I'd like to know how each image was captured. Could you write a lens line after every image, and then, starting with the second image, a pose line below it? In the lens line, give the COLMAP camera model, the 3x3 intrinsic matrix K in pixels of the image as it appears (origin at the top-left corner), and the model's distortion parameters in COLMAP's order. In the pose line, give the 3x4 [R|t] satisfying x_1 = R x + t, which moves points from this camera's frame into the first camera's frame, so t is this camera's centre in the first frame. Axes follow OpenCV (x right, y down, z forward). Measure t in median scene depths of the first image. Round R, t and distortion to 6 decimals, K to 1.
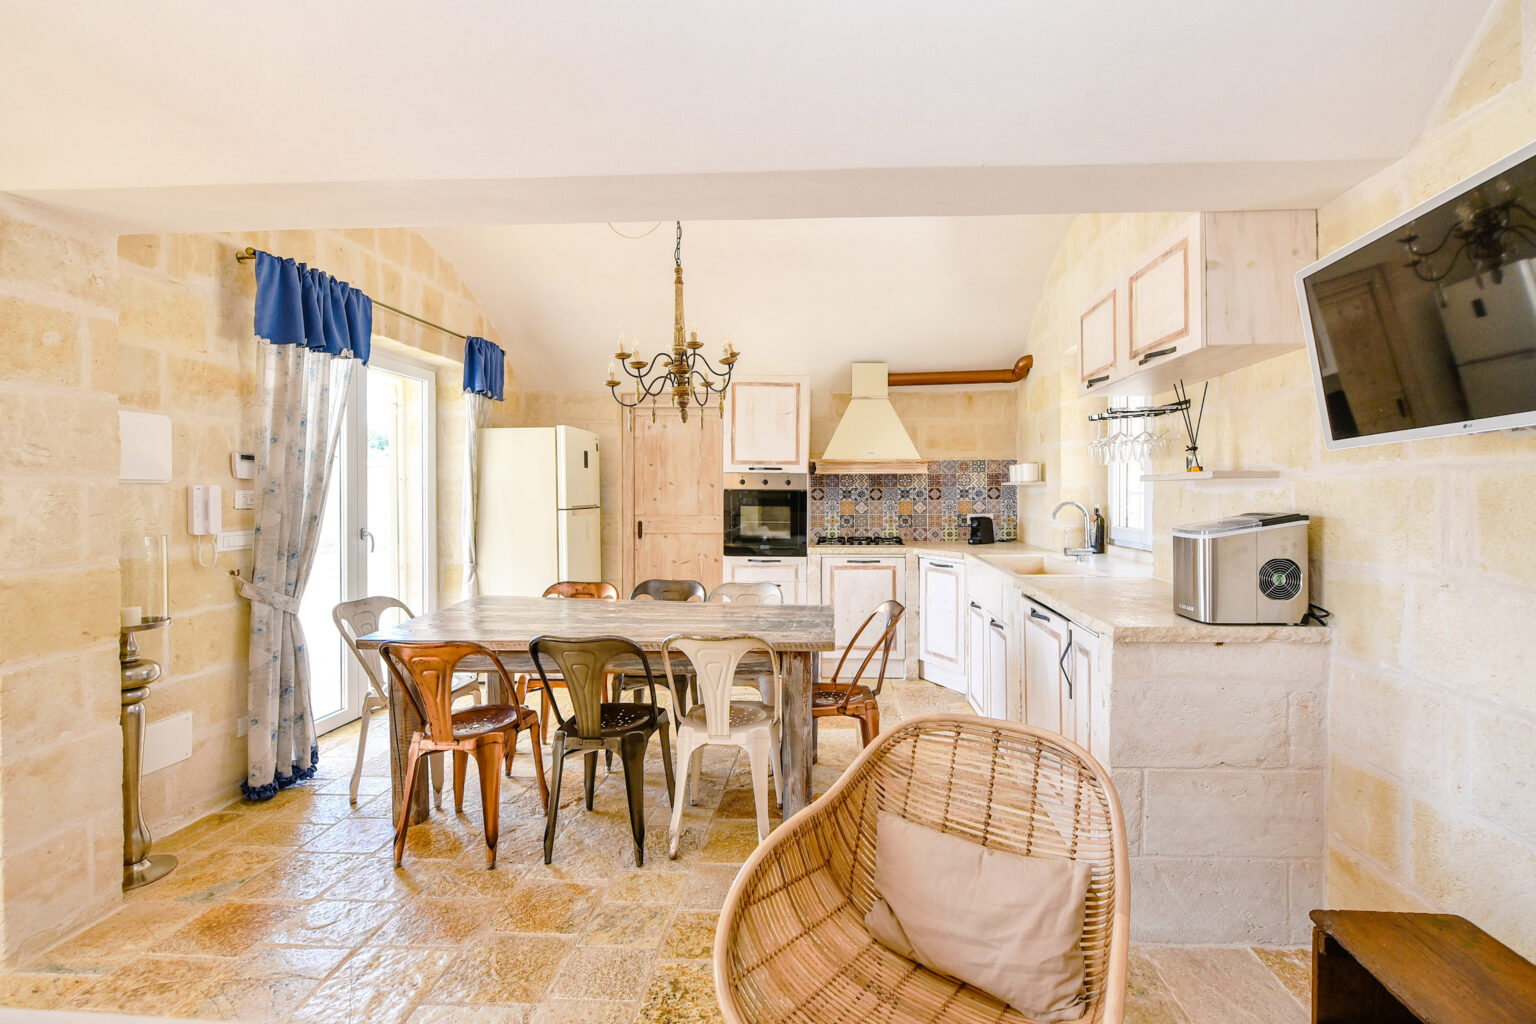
lens RADIAL K [[639.1, 0, 815.3], [0, 639.1, 494.9], [0, 0, 1]] dist [-0.001252, -0.000371]
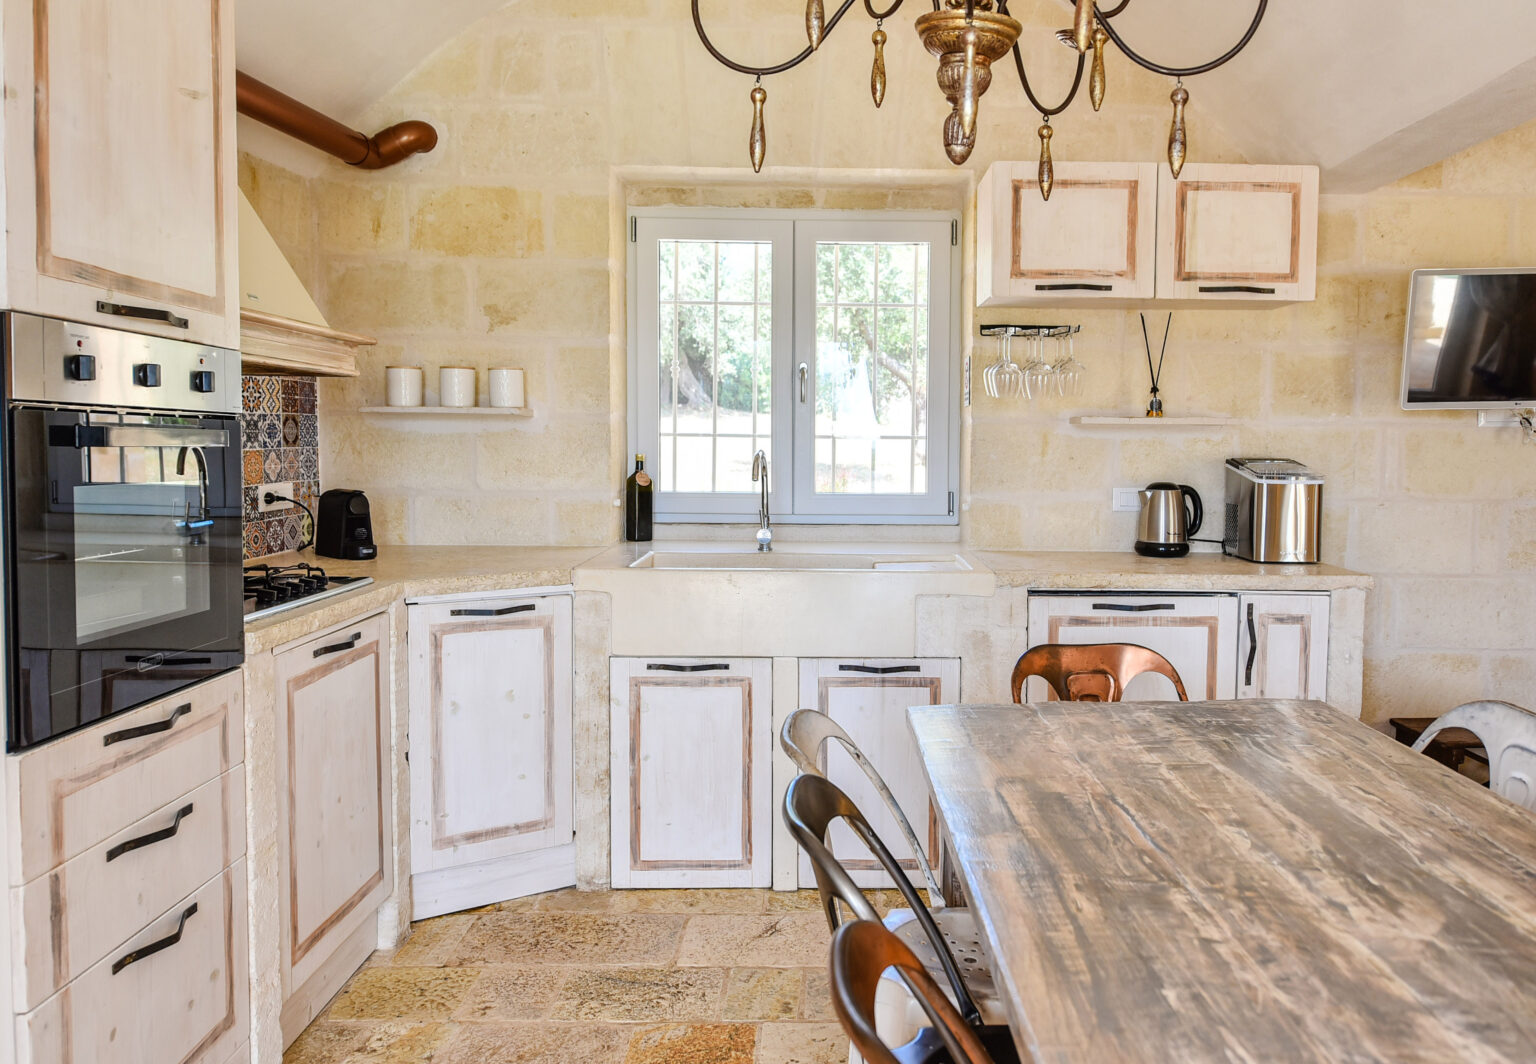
lens RADIAL K [[1112.5, 0, 828.8], [0, 1112.5, 496.1], [0, 0, 1]] dist [-0.006662, 0.005205]
pose [[-0.057756, -0.050914, 0.997032, -0.485233], [-0.007740, 0.998692, 0.050550, 0.000819], [-0.998301, -0.004798, -0.058074, 0.786139]]
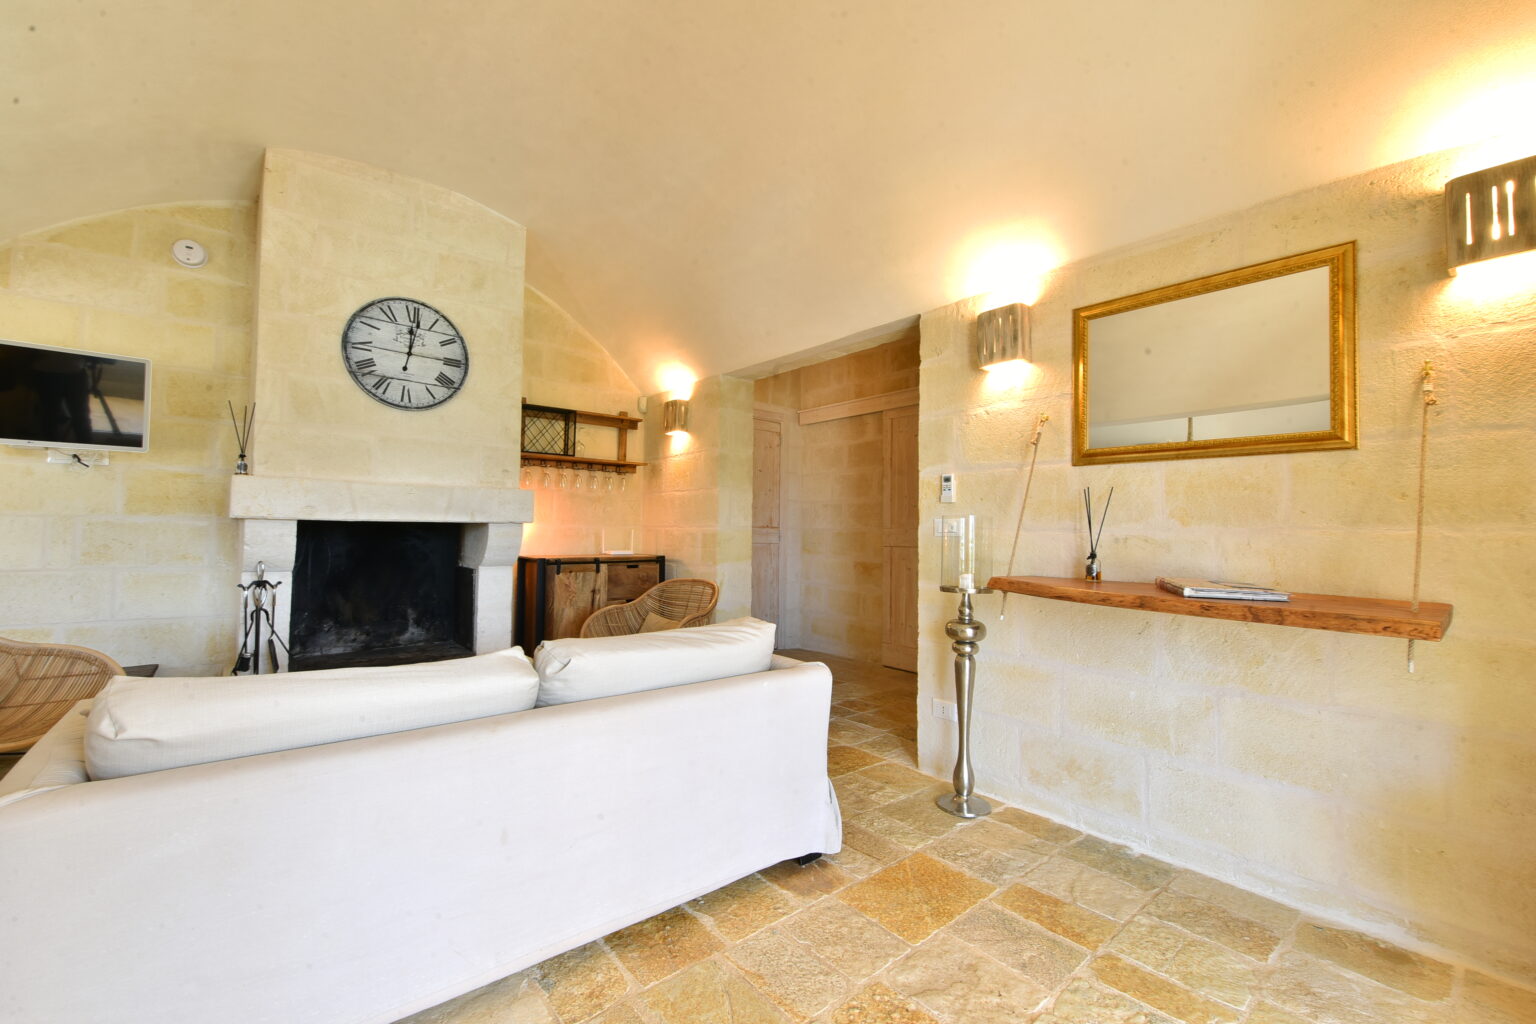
lens RADIAL K [[634.4, 0, 766.8], [0, 634.4, 512.9], [0, 0, 1]] dist [-0.013708, -0.000013]
pose [[-0.668402, 0.014051, 0.743667, -0.667066], [-0.008818, 0.999602, -0.026812, 0.050377], [-0.743748, -0.024479, -0.668012, 0.128551]]
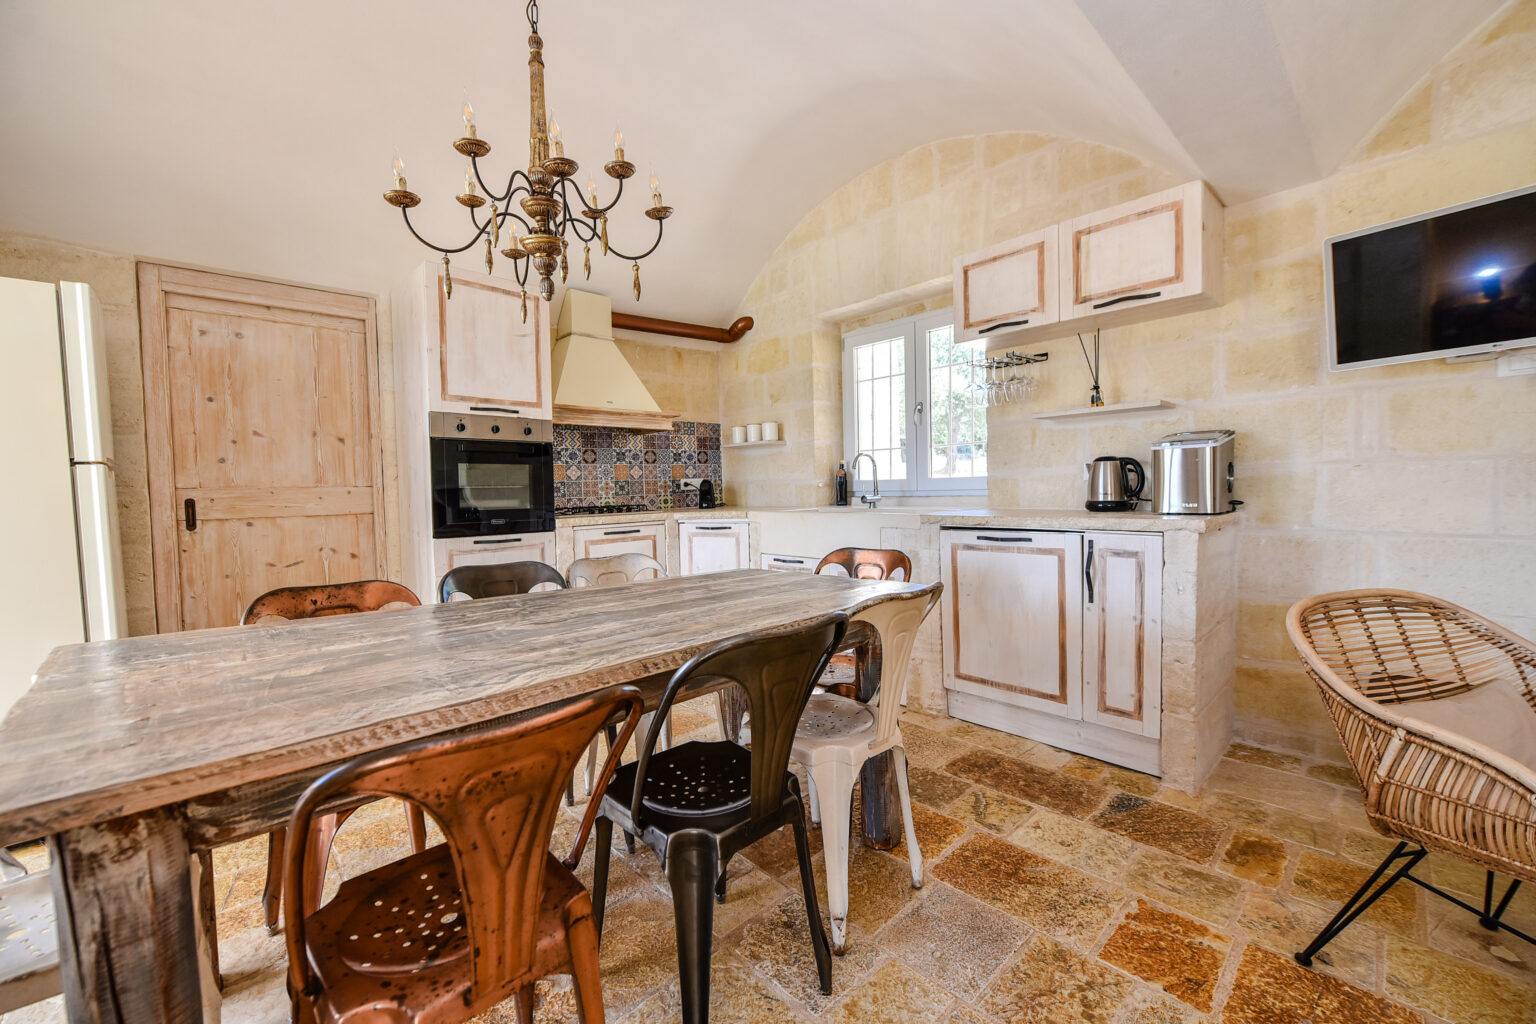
lens RADIAL K [[609.5, 0, 760.5], [0, 609.5, 510.7], [0, 0, 1]] dist [-0.007007, 0.000218]
pose [[0.705112, -0.042784, 0.707804, -0.350850], [0.024841, 0.999056, 0.035643, 0.052953], [-0.708661, -0.007549, 0.705509, 0.321213]]
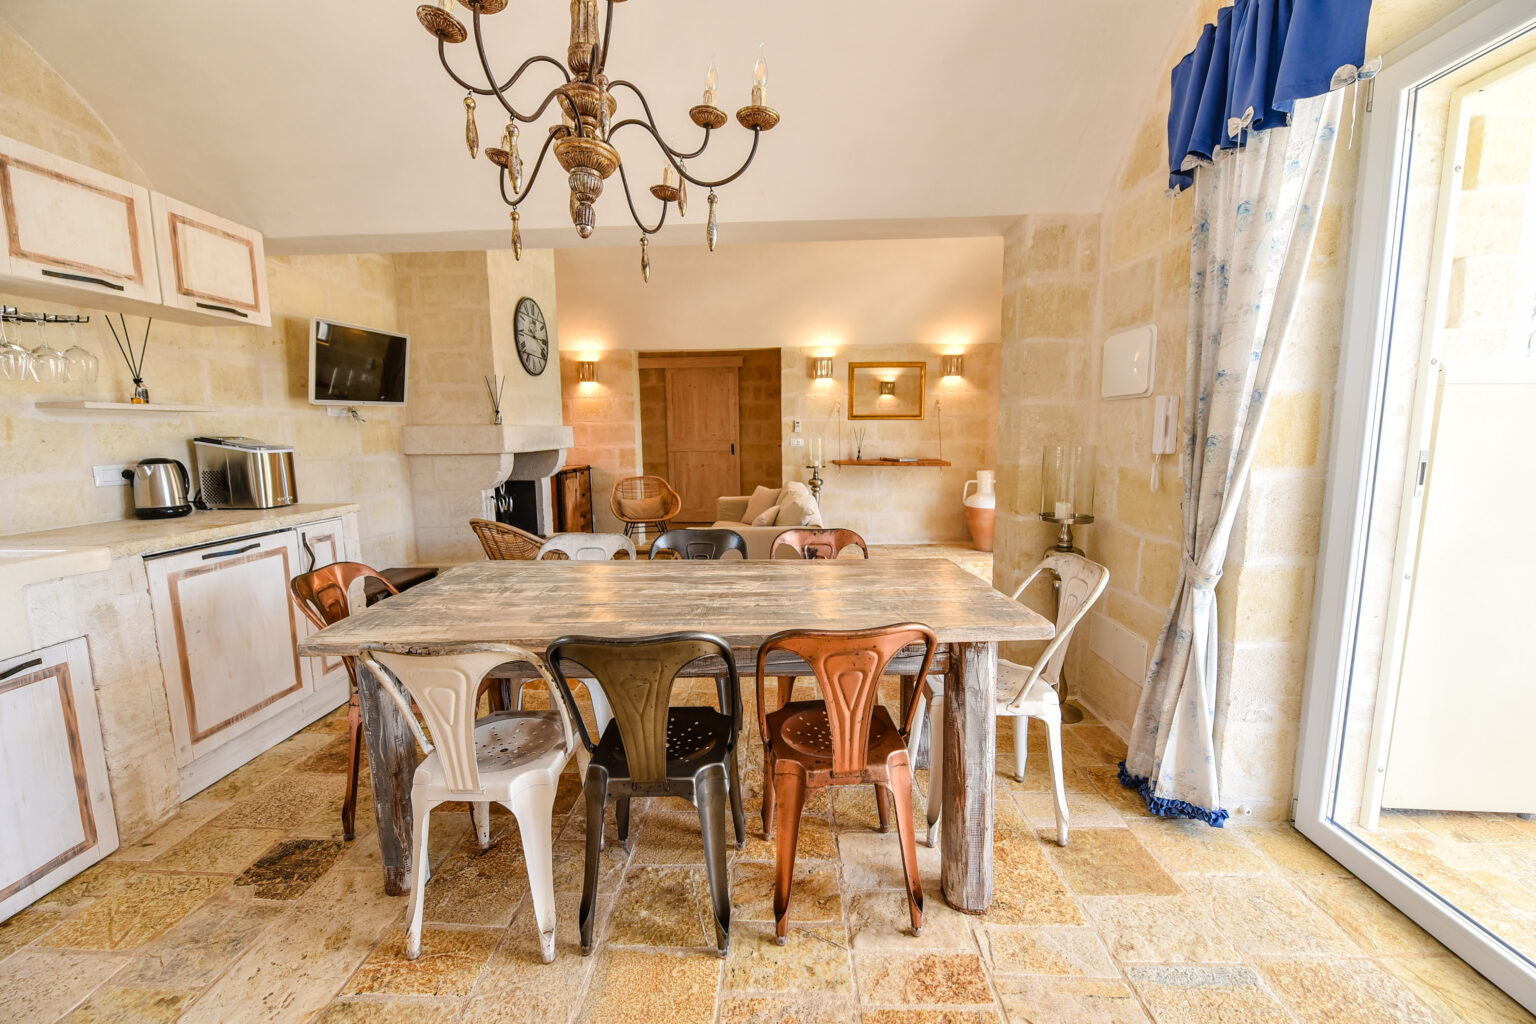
lens RADIAL K [[609.5, 0, 765.7], [0, 609.5, 504.6], [0, 0, 1]] dist [-0.007007, 0.000218]
pose [[-0.999821, 0.016657, -0.009020, -0.232085], [0.015414, 0.992208, 0.123639, 0.012553], [0.011009, 0.123477, -0.992286, 1.041151]]
